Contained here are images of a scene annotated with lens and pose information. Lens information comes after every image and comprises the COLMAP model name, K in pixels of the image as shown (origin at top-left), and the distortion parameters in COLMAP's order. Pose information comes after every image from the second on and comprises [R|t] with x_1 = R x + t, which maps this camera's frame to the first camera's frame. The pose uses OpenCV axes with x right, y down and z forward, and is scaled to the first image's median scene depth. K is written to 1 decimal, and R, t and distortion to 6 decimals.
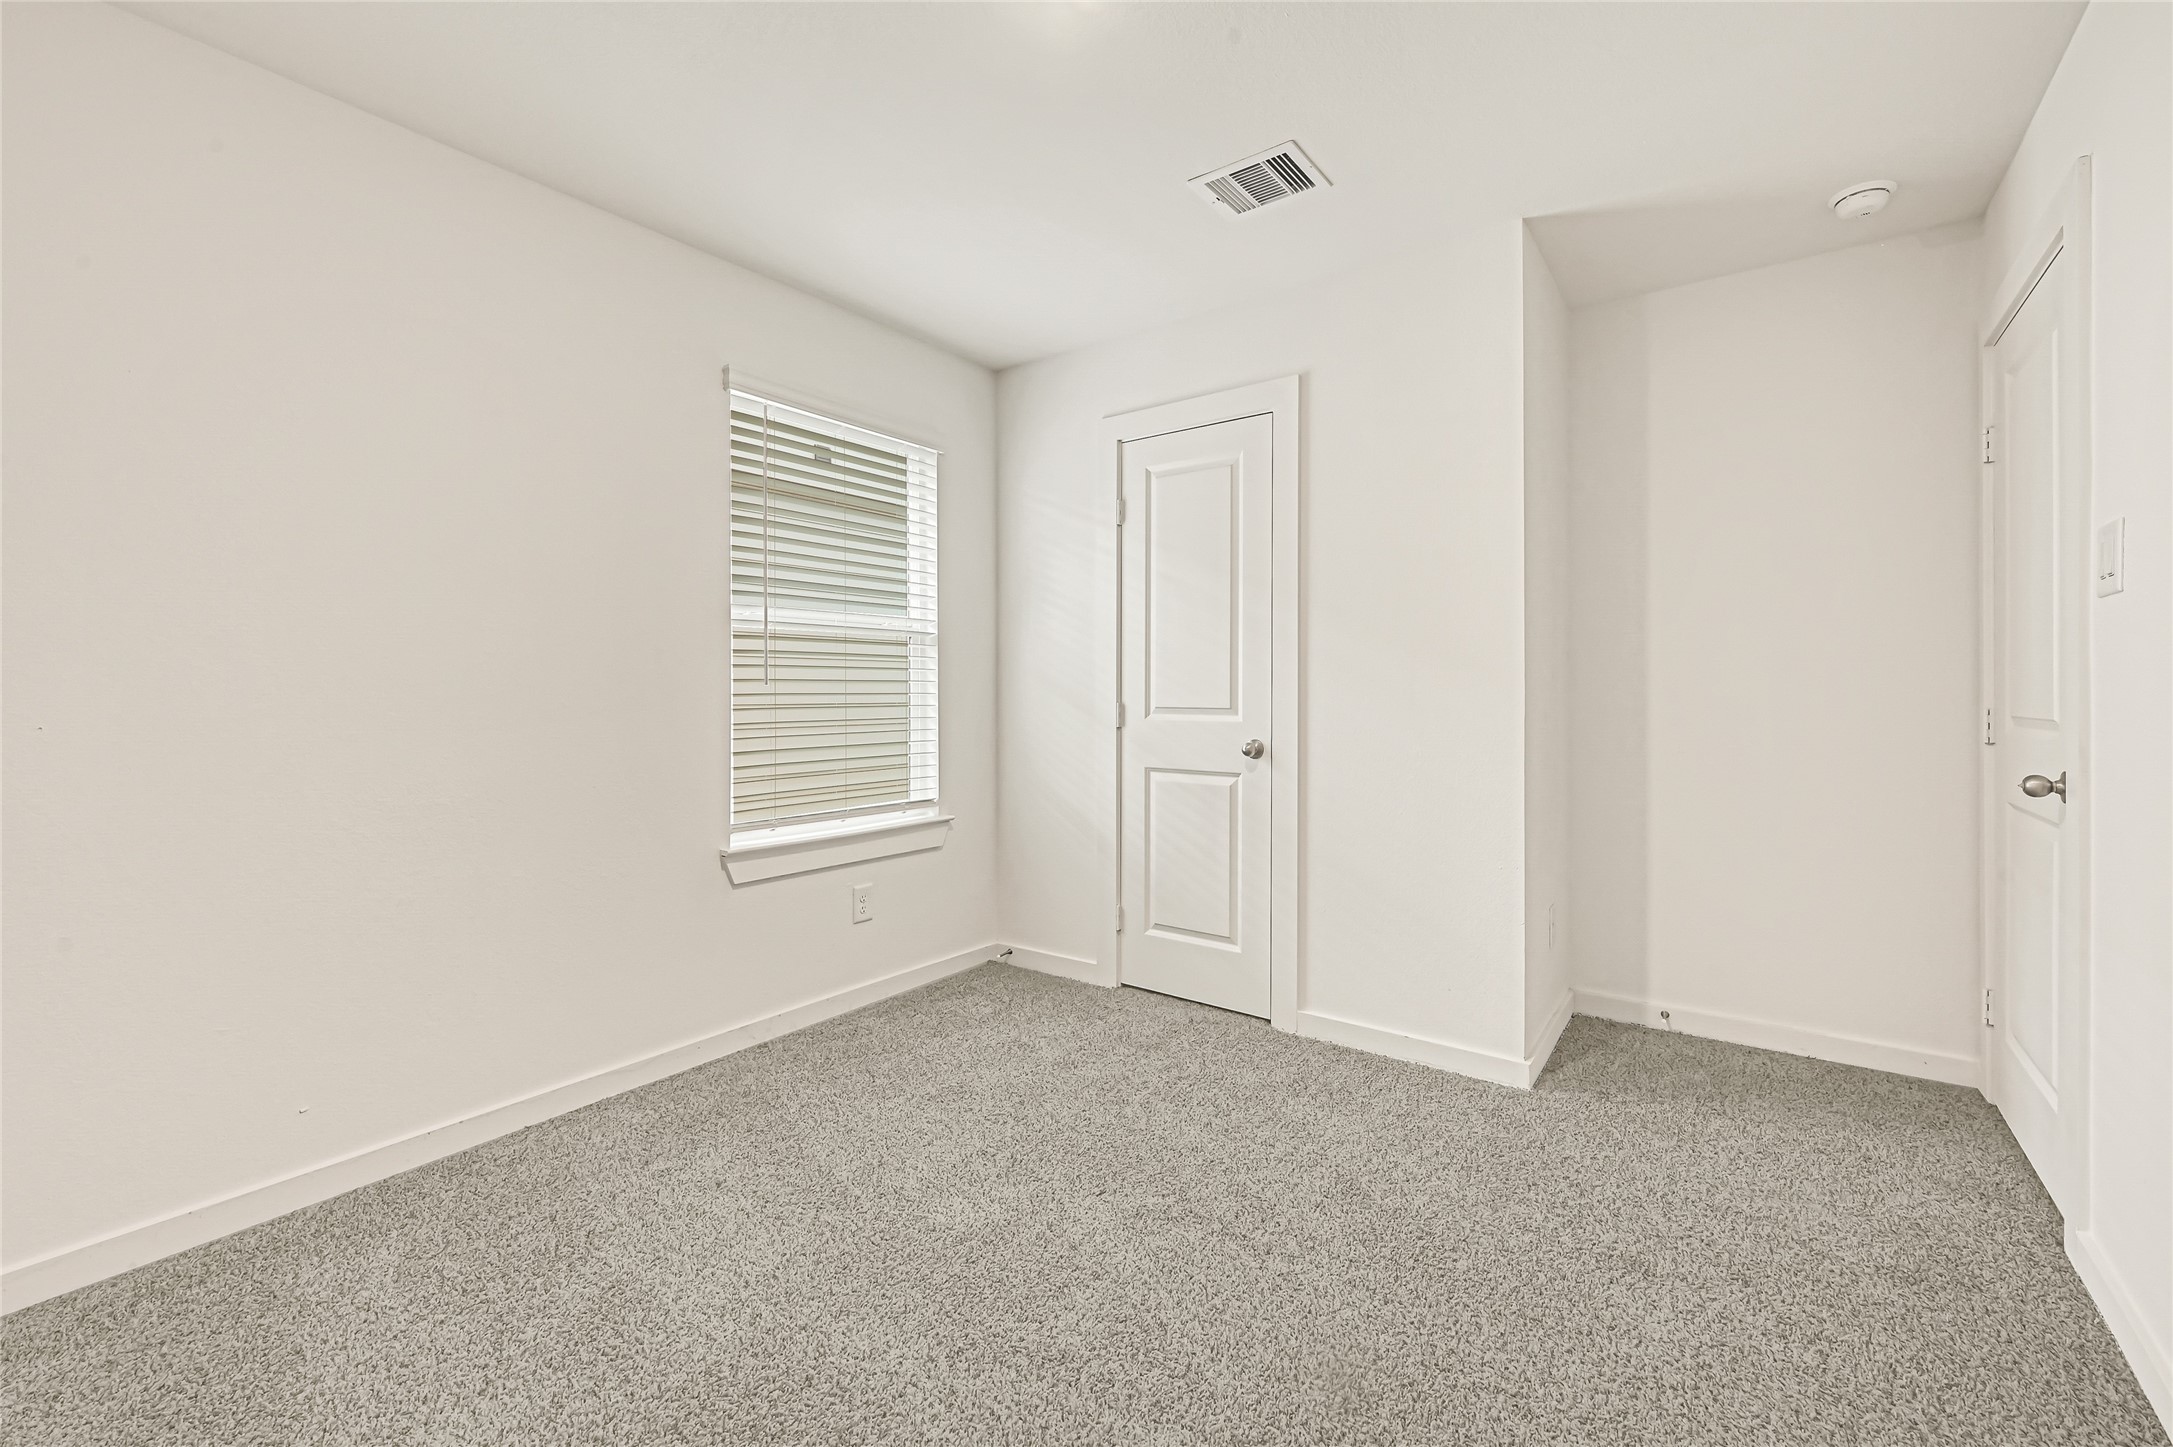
lens RADIAL K [[901.1, 0, 1091.1], [0, 901.1, 698.3], [0, 0, 1]] dist [-0.000479, -0.000038]
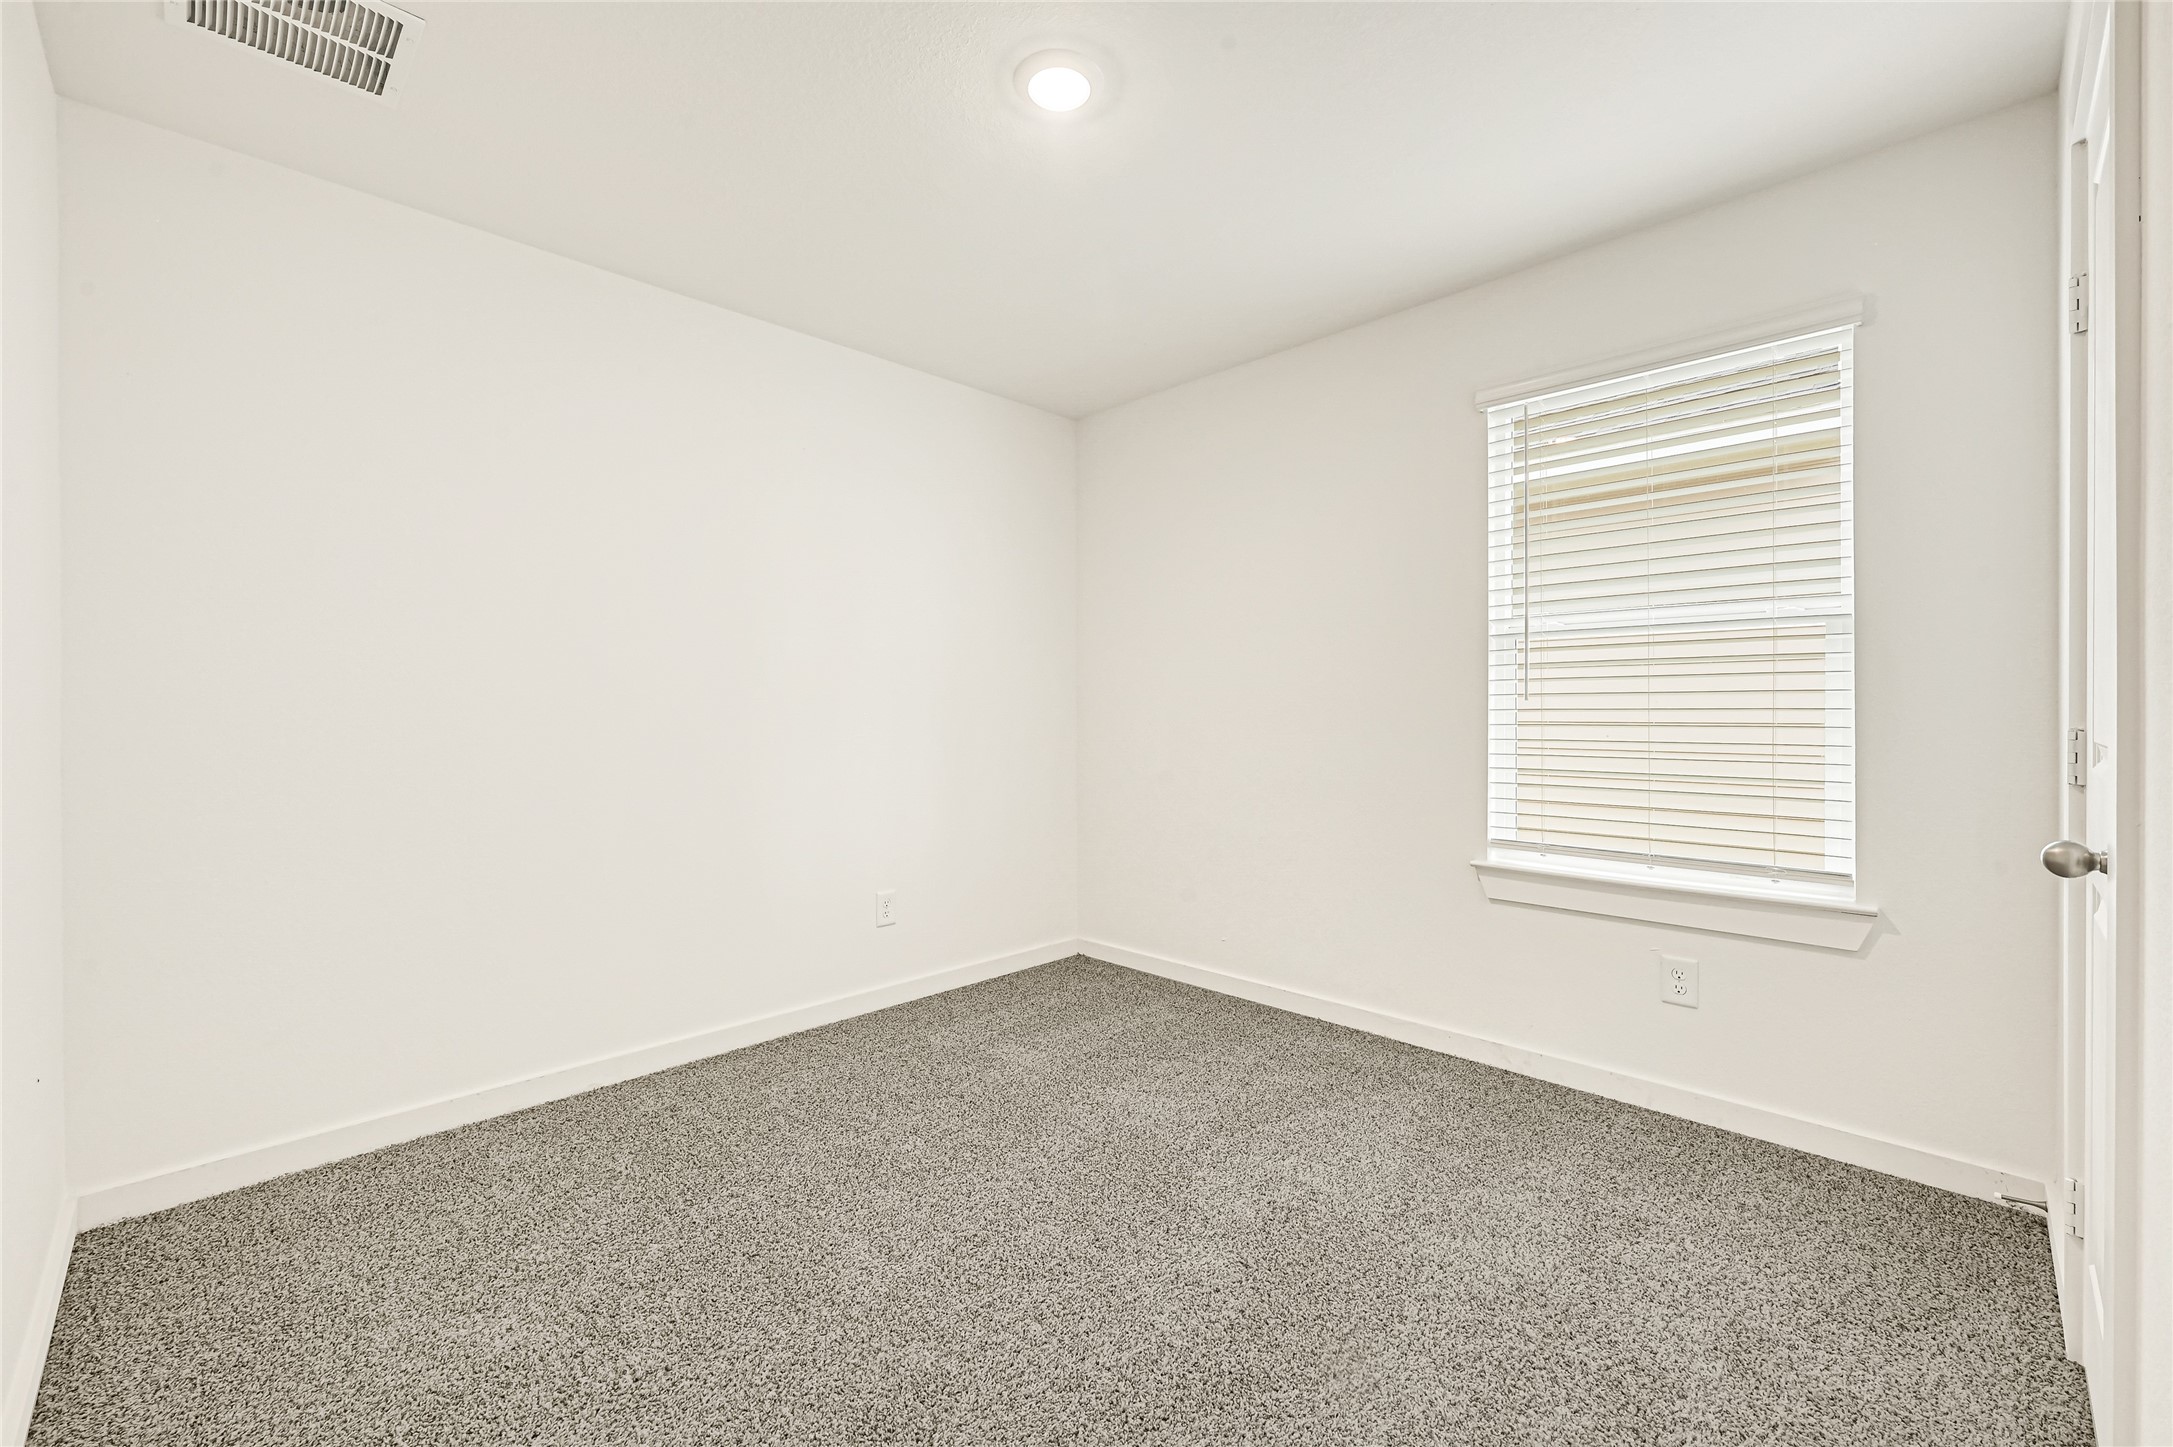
lens RADIAL K [[901.1, 0, 1091.1], [0, 901.1, 698.3], [0, 0, 1]] dist [-0.000479, -0.000038]
pose [[-0.153939, -0.016441, -0.987944, 0.608077], [-0.008119, 0.999849, -0.015374, 0.002010], [0.988047, 0.005655, -0.154050, 0.643348]]
